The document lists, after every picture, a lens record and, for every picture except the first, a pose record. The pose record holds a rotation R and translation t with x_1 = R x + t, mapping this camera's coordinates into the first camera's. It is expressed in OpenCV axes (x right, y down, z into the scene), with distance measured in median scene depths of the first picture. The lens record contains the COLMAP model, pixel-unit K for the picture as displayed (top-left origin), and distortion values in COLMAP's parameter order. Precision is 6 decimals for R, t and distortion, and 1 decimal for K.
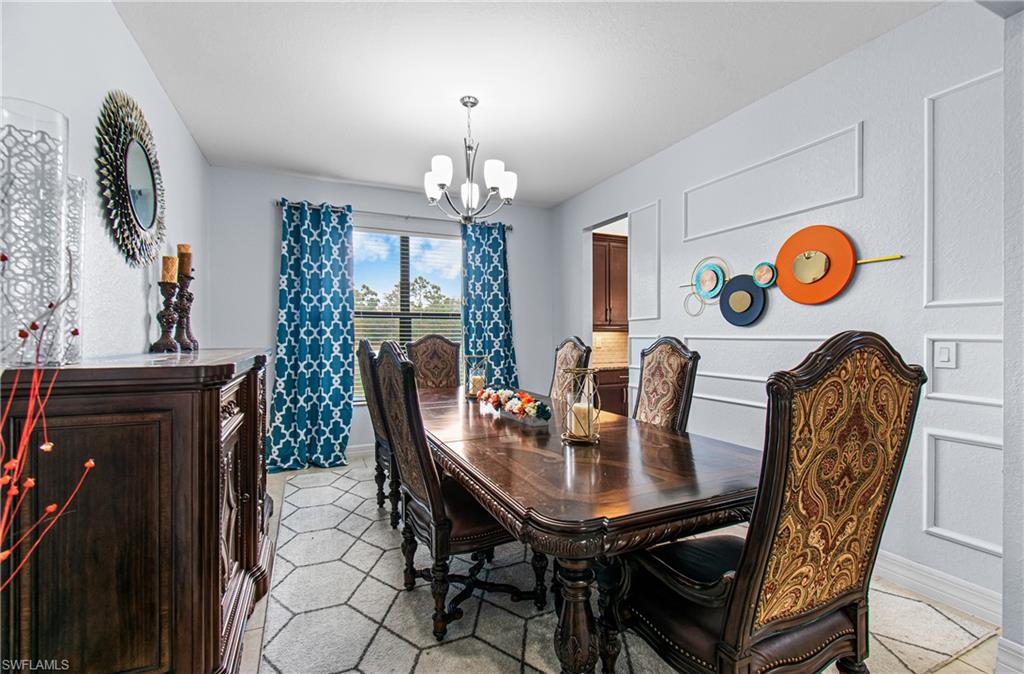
lens RADIAL K [[455.5, 0, 514.2], [0, 455.5, 333.1], [0, 0, 1]] dist [0.005740, -0.003966]
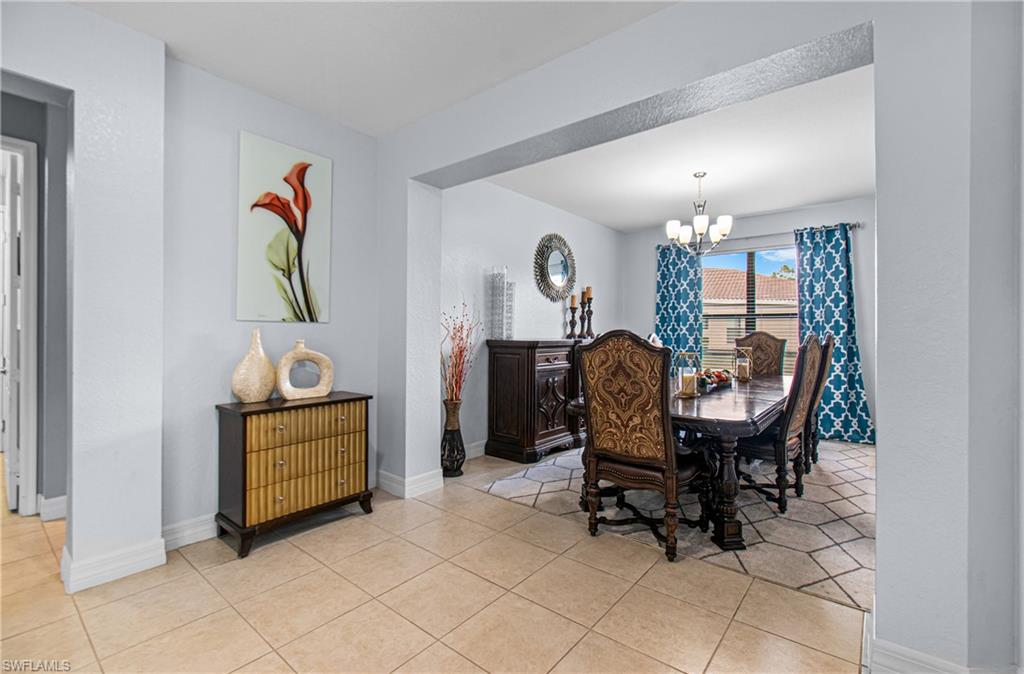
lens RADIAL K [[455.5, 0, 516.2], [0, 455.5, 332.2], [0, 0, 1]] dist [0.005740, -0.003966]
pose [[0.433827, 0.005333, -0.900980, 1.048462], [-0.001692, 0.999986, 0.005105, -0.000744], [0.900994, -0.000690, 0.433830, -0.197521]]
